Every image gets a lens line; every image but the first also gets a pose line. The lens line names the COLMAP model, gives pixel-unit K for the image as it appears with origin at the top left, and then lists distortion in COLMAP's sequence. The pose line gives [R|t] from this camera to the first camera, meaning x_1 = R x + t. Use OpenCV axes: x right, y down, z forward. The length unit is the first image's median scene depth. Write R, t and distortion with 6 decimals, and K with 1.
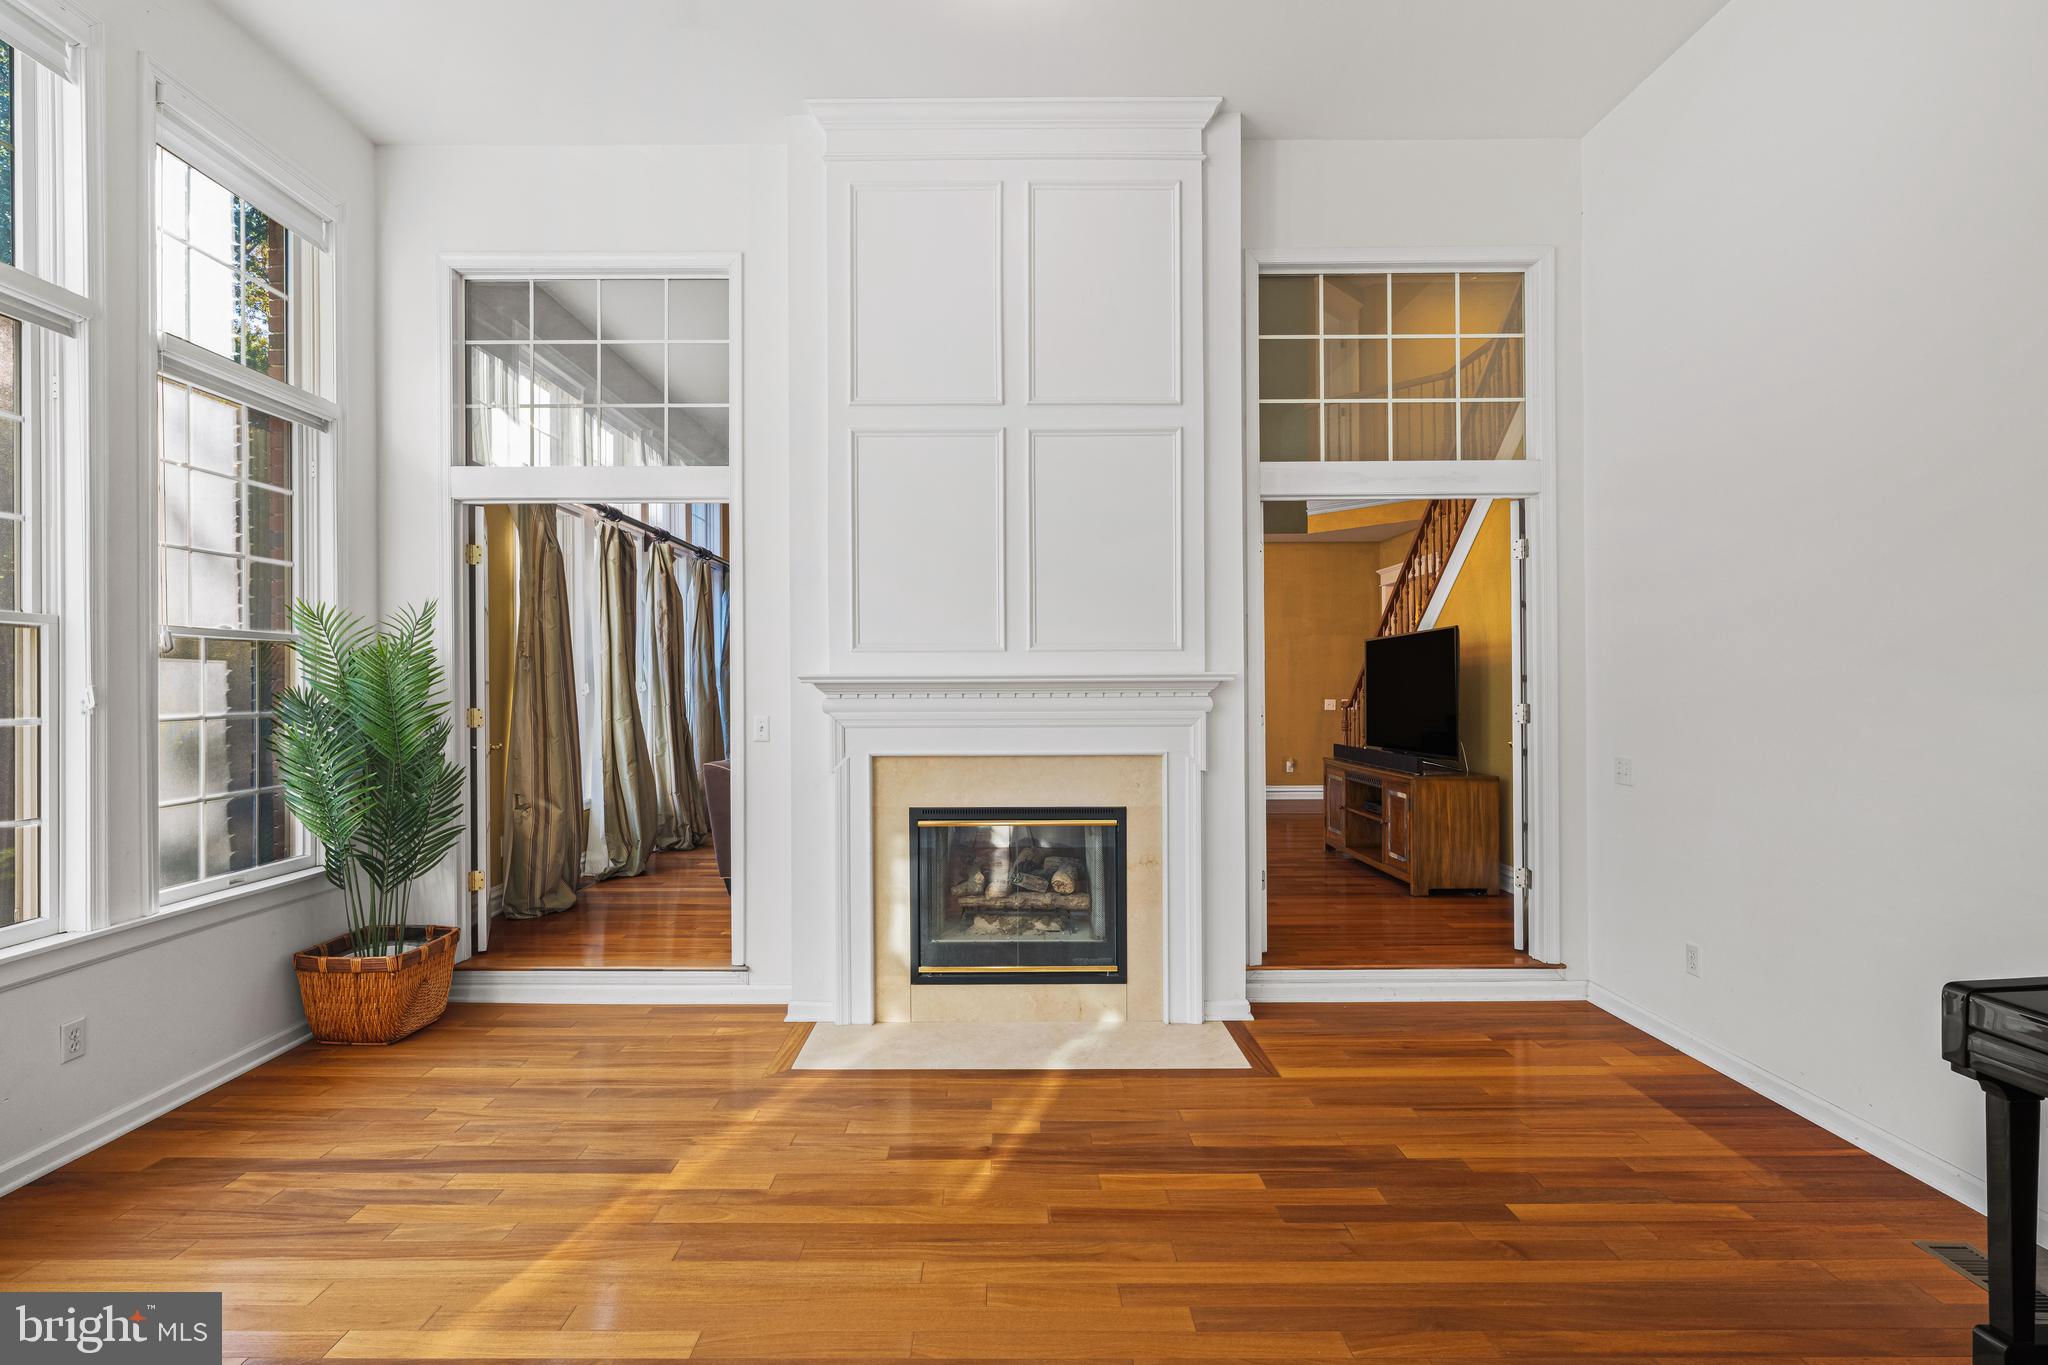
lens RADIAL K [[923.5, 0, 1004.2], [0, 923.5, 682.5], [0, 0, 1]] dist [-0.002384, 0.001295]
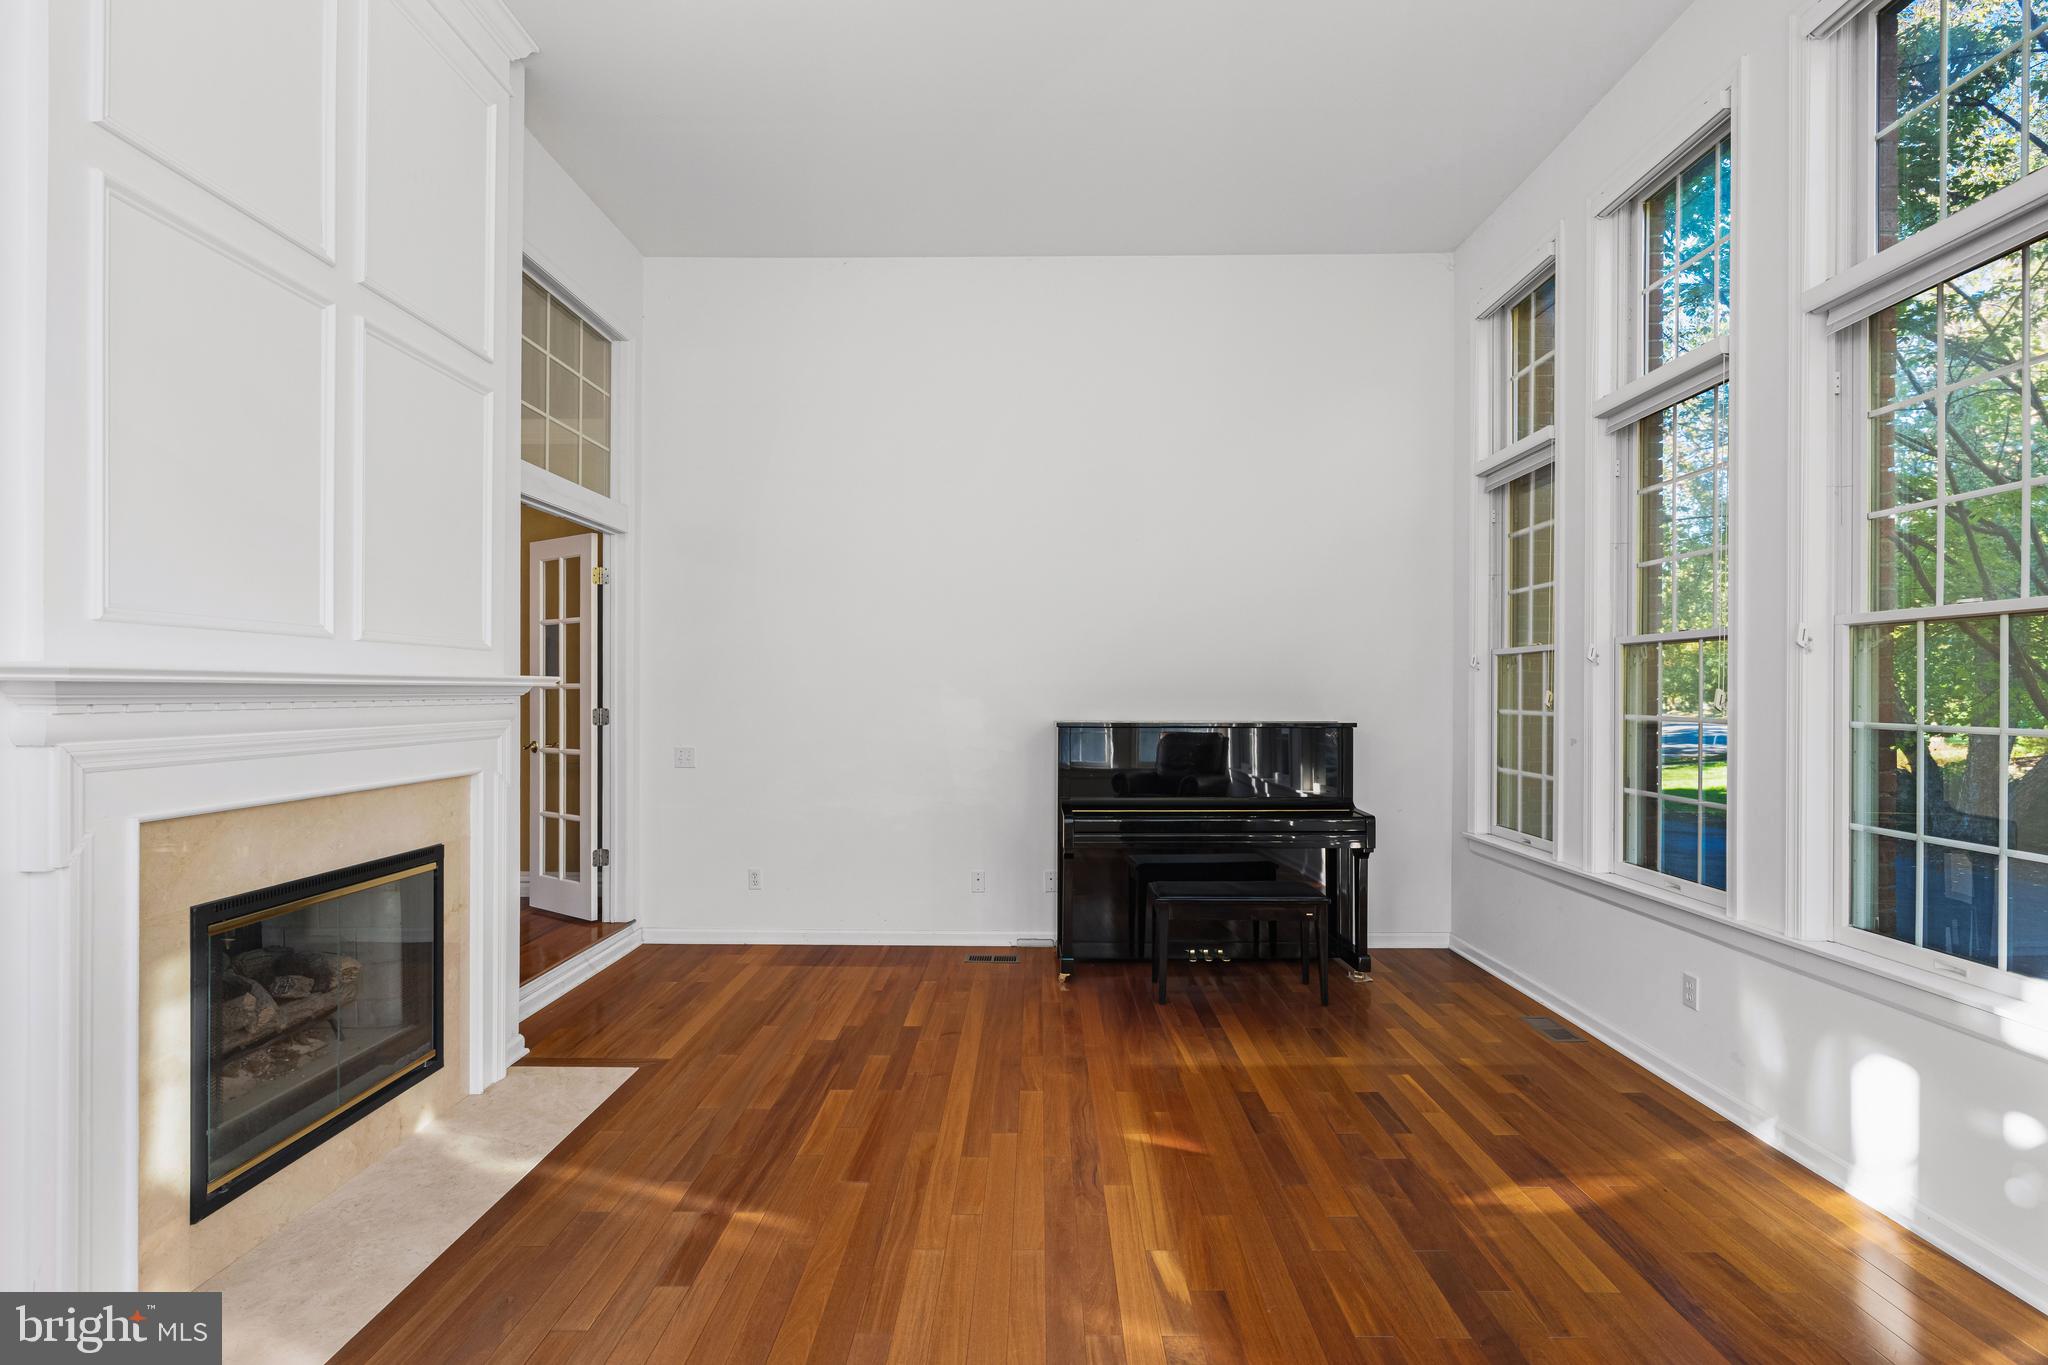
lens RADIAL K [[923.5, 0, 1006.9], [0, 923.5, 694.2], [0, 0, 1]] dist [-0.002384, 0.001295]
pose [[0.024486, 0.003731, 0.999693, -0.811493], [-0.011857, 0.999924, -0.003442, 0.005074], [-0.999630, -0.011769, 0.024528, 0.631293]]
